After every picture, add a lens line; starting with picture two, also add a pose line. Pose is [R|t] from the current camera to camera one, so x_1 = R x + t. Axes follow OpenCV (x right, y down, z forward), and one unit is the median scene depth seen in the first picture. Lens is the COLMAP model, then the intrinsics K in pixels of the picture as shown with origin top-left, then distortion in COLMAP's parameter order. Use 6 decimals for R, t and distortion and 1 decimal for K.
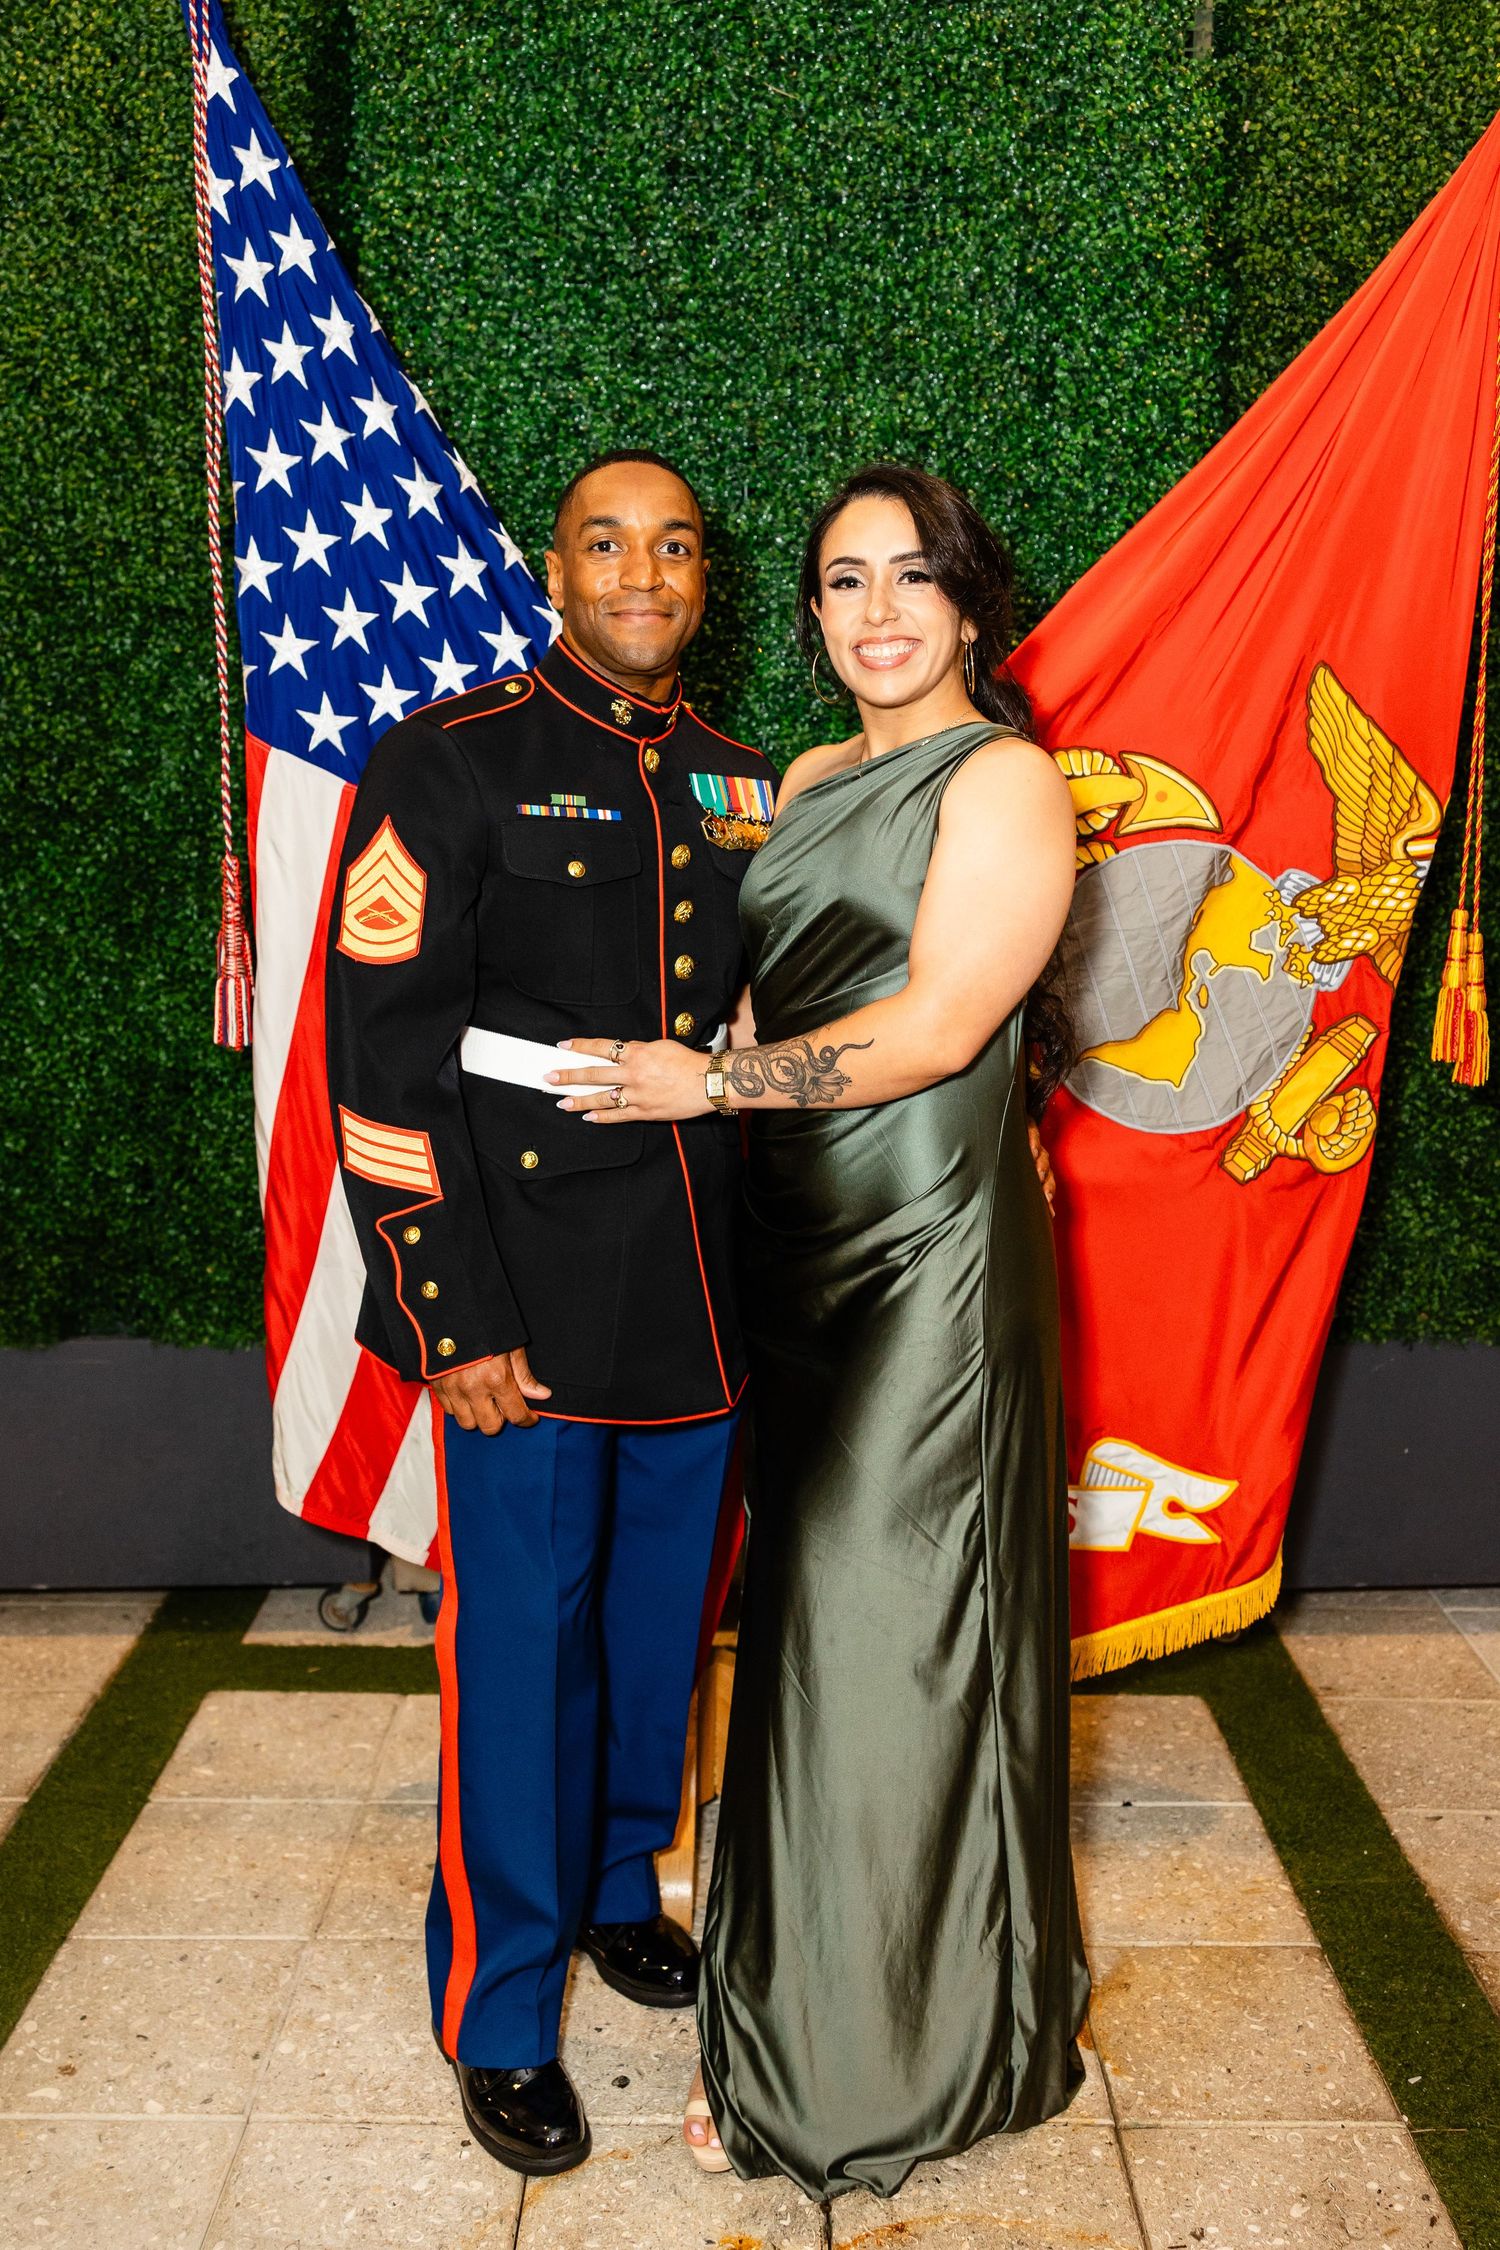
lens RADIAL K [[1988.1, 0, 711.2], [0, 1988.1, 1017.3], [0, 0, 1]] dist [0.005593, -0.007523]
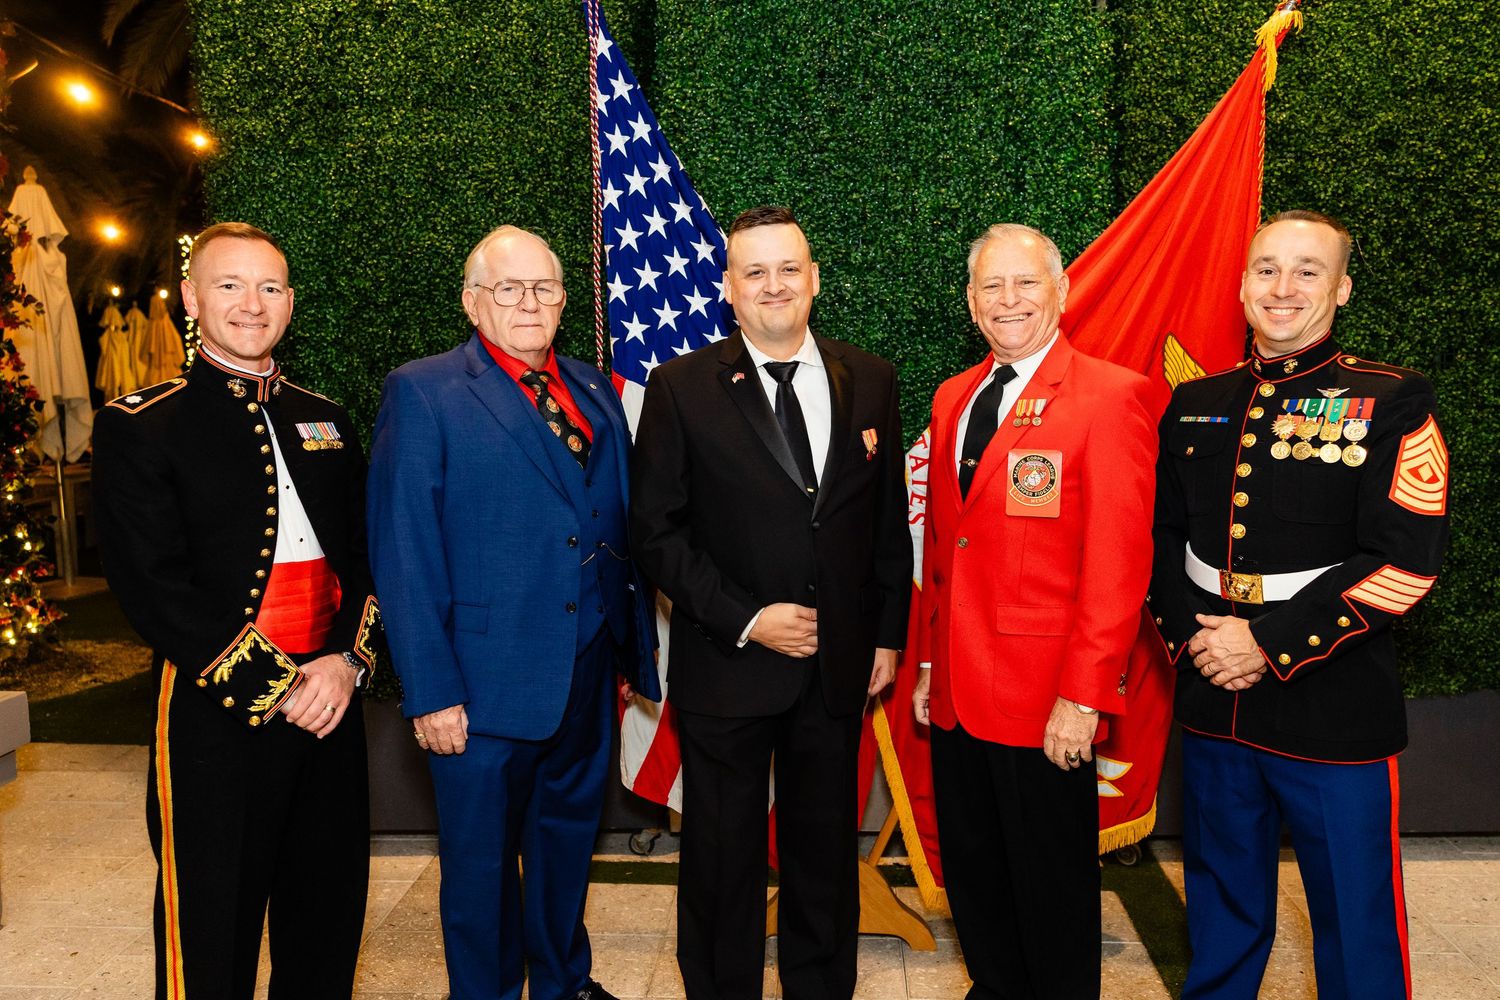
lens RADIAL K [[1325.4, 0, 728.5], [0, 1325.4, 501.3], [0, 0, 1]] dist [0.005593, -0.007523]
pose [[0.998827, -0.006387, -0.048006, -0.050141], [0.004483, 0.999203, -0.039675, 0.032469], [0.048221, 0.039413, 0.998059, -0.258810]]
